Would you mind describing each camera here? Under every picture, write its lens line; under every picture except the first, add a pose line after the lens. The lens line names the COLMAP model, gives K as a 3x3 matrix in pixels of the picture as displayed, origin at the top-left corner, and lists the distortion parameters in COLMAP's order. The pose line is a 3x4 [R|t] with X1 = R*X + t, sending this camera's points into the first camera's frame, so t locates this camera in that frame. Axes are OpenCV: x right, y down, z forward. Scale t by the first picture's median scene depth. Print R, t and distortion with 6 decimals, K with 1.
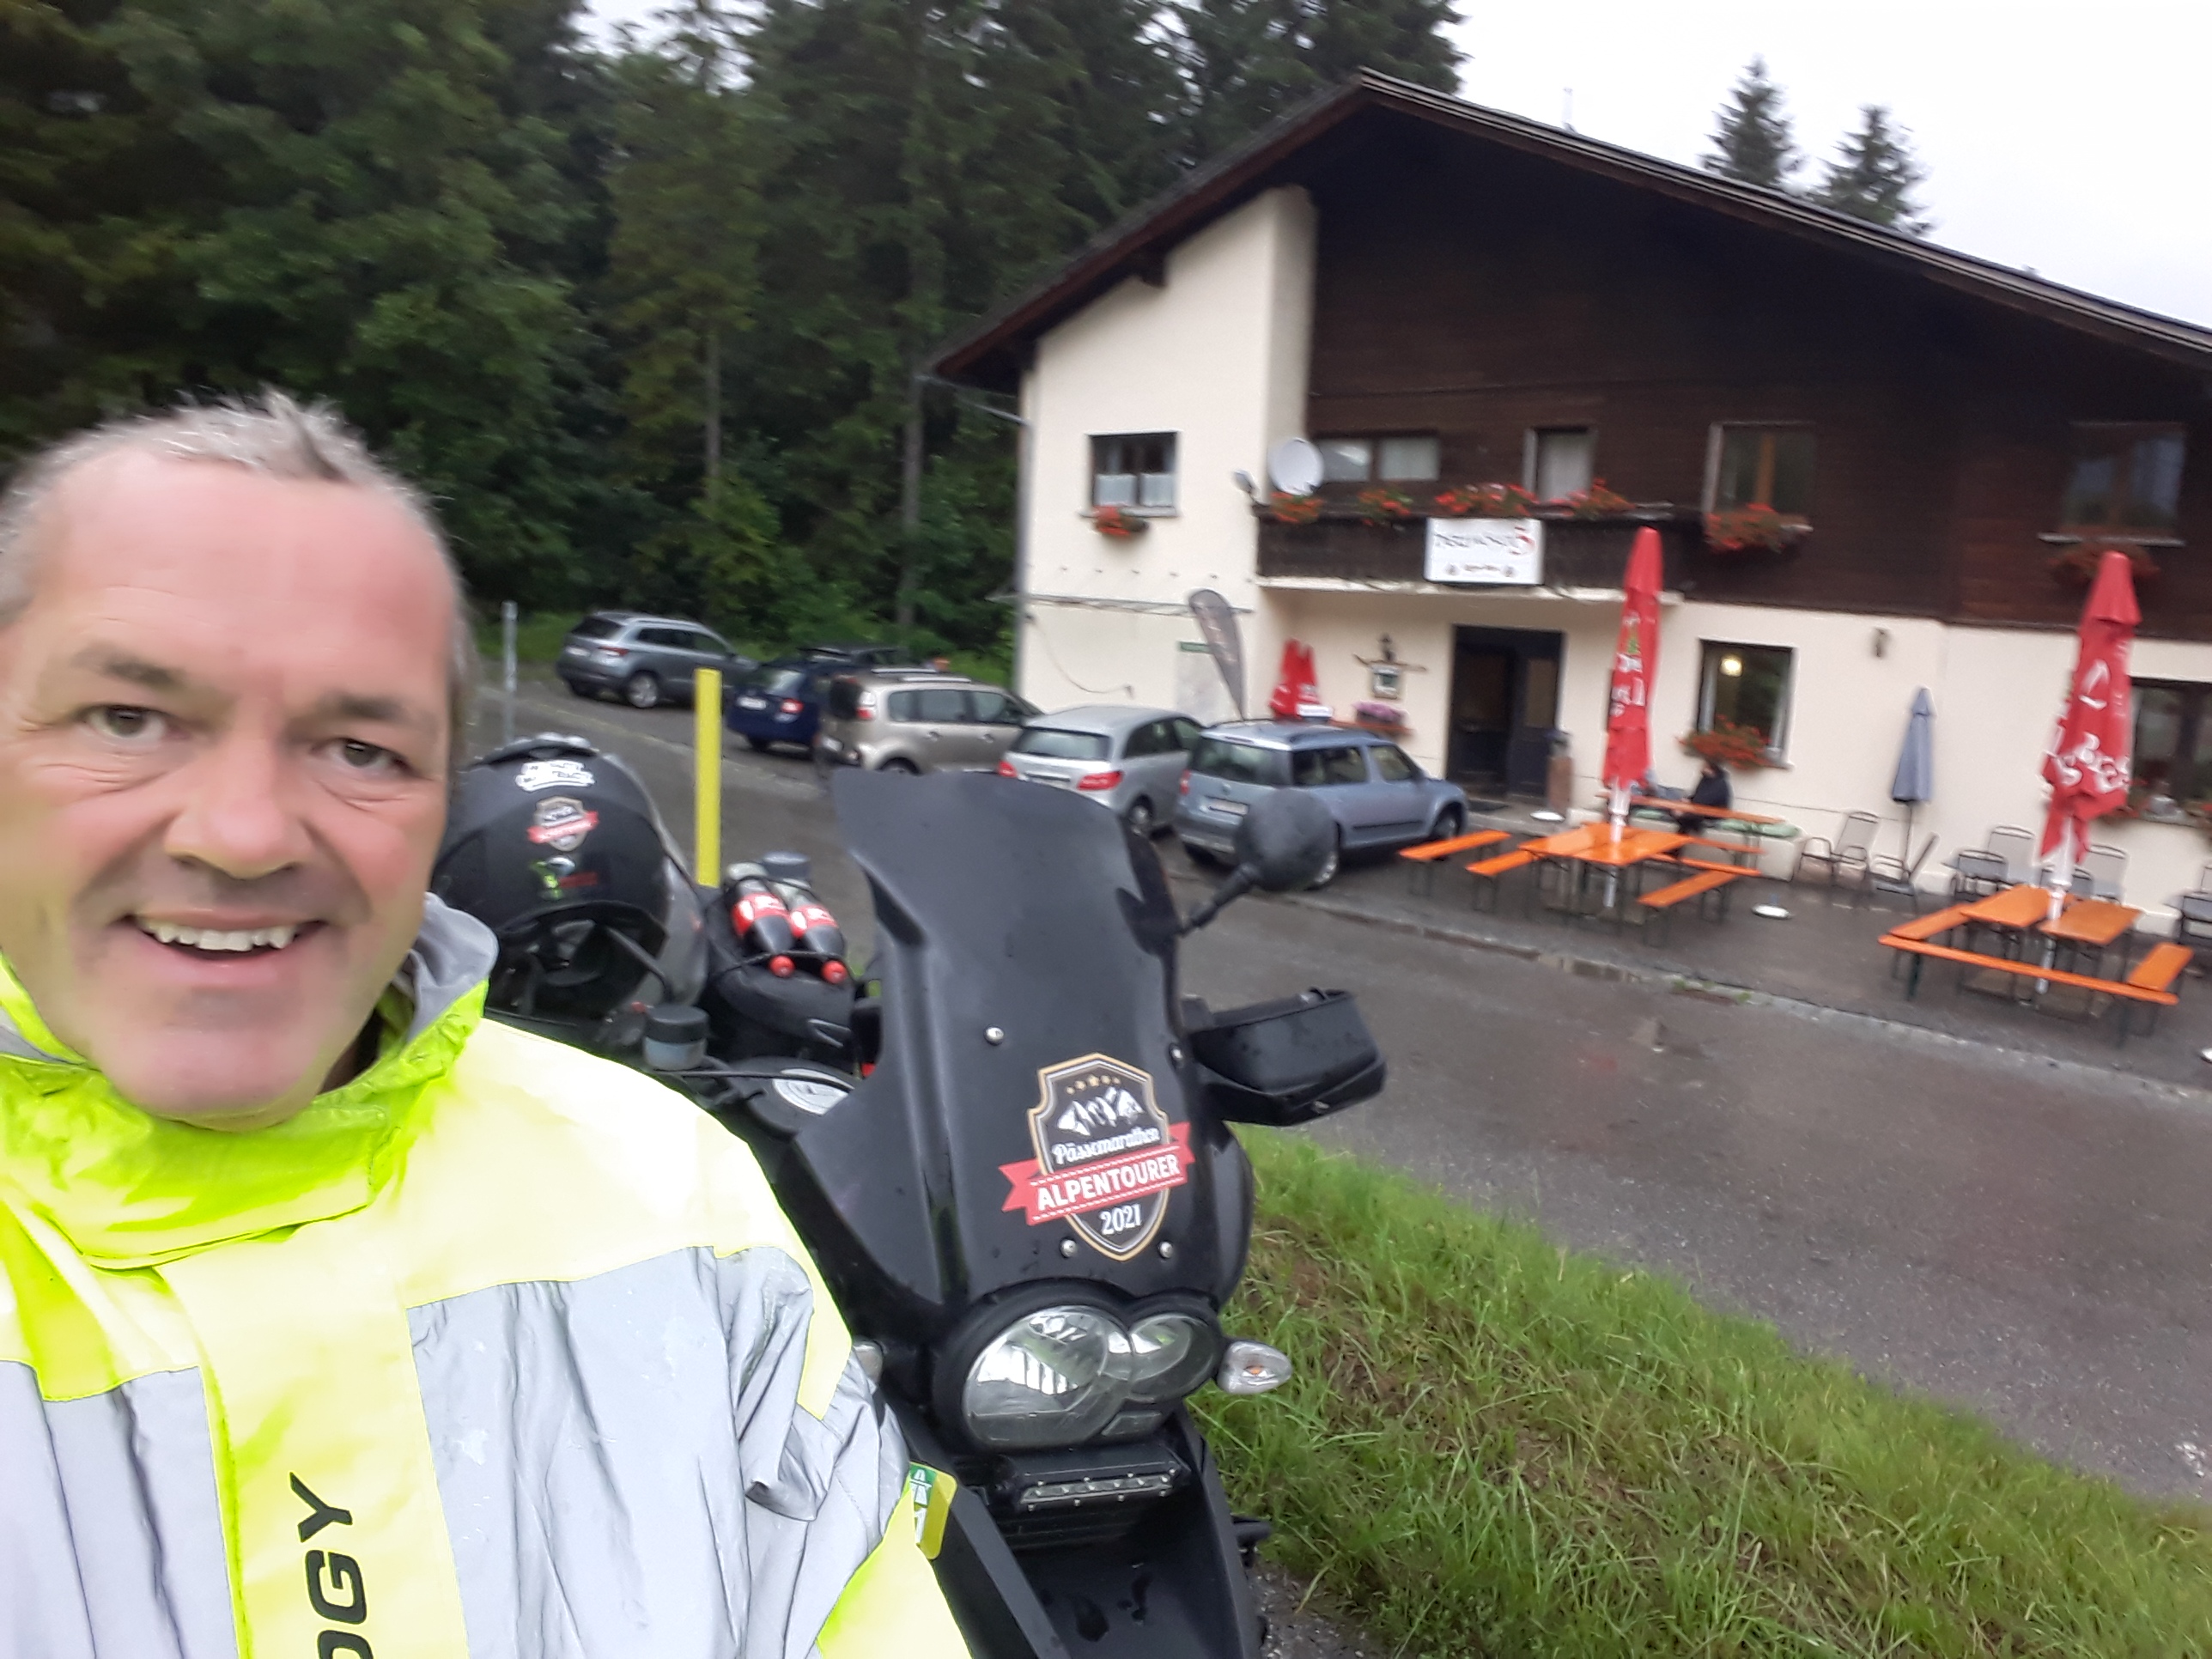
lens RADIAL K [[1556.2, 0, 1106.0], [0, 1556.2, 829.5], [0, 0, 1]] dist [-0.001971, 0.001061]
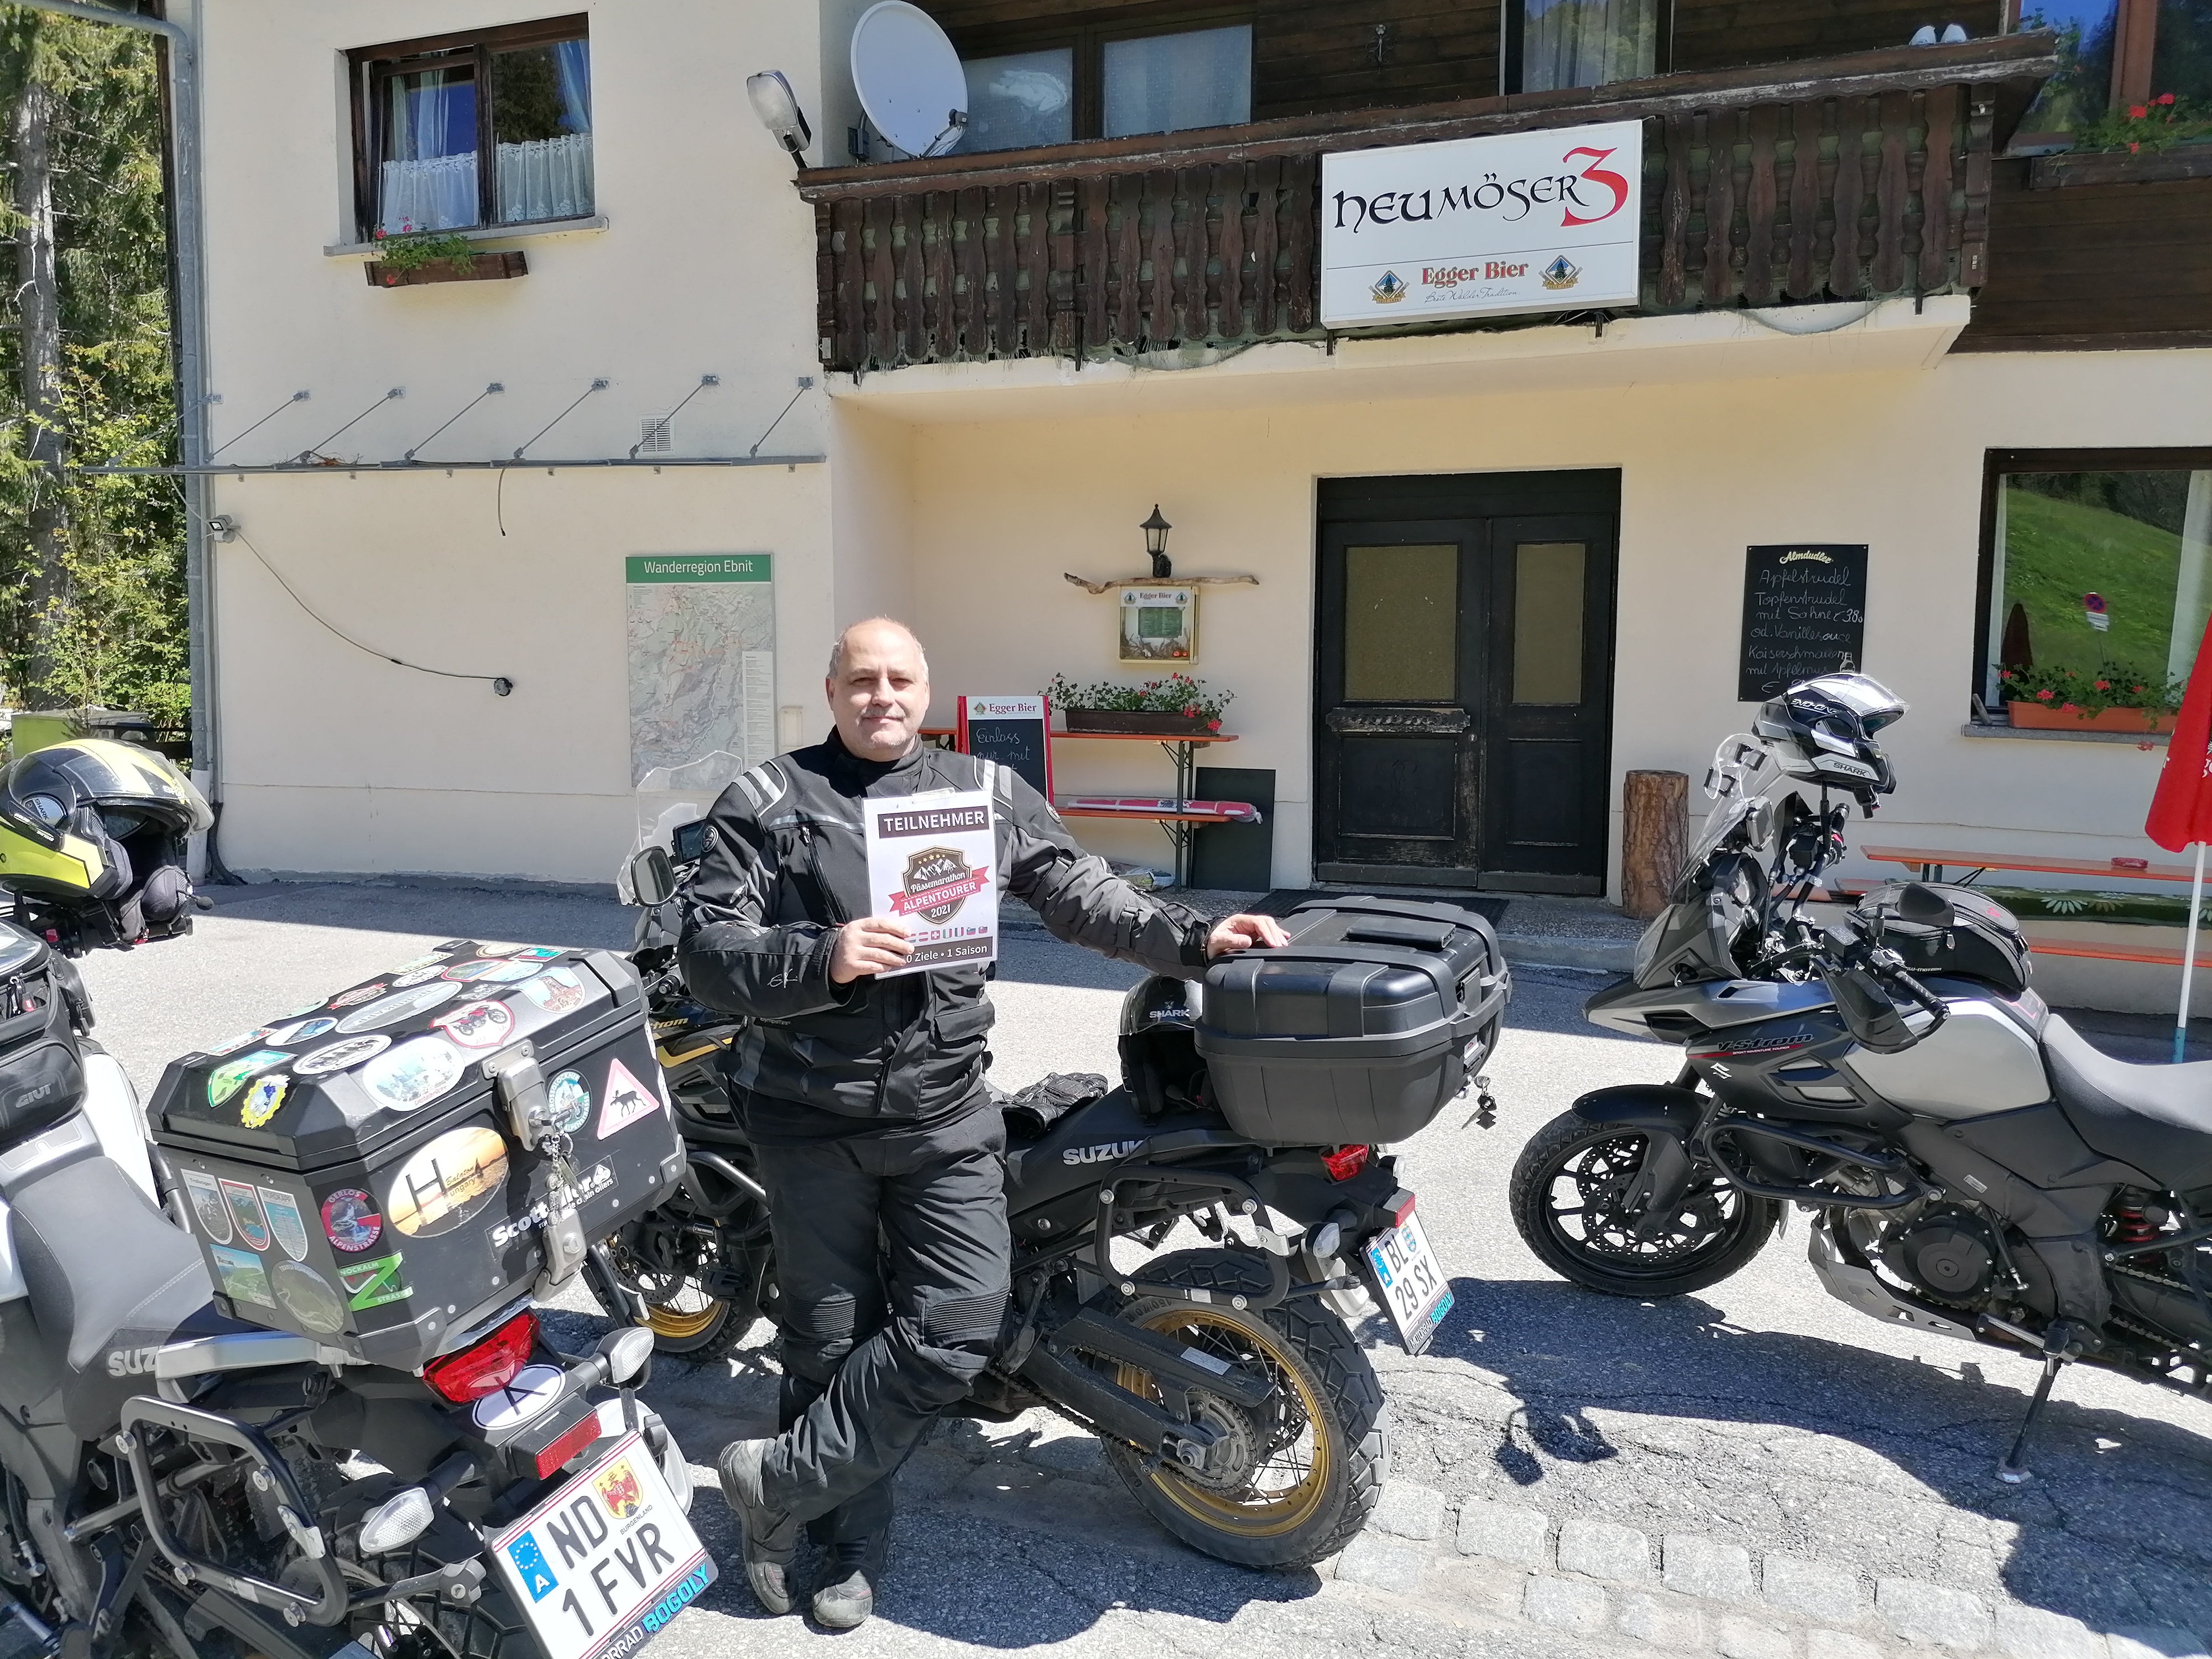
lens RADIAL K [[1632.7, 0, 1106.0], [0, 1632.7, 829.5], [0, 0, 1]] dist [0.082405, -0.103359]
pose [[0.938920, -0.077937, 0.335193, 0.014648], [0.093580, 0.995137, -0.030744, -0.028751], [-0.331167, 0.060234, 0.941648, 0.593695]]
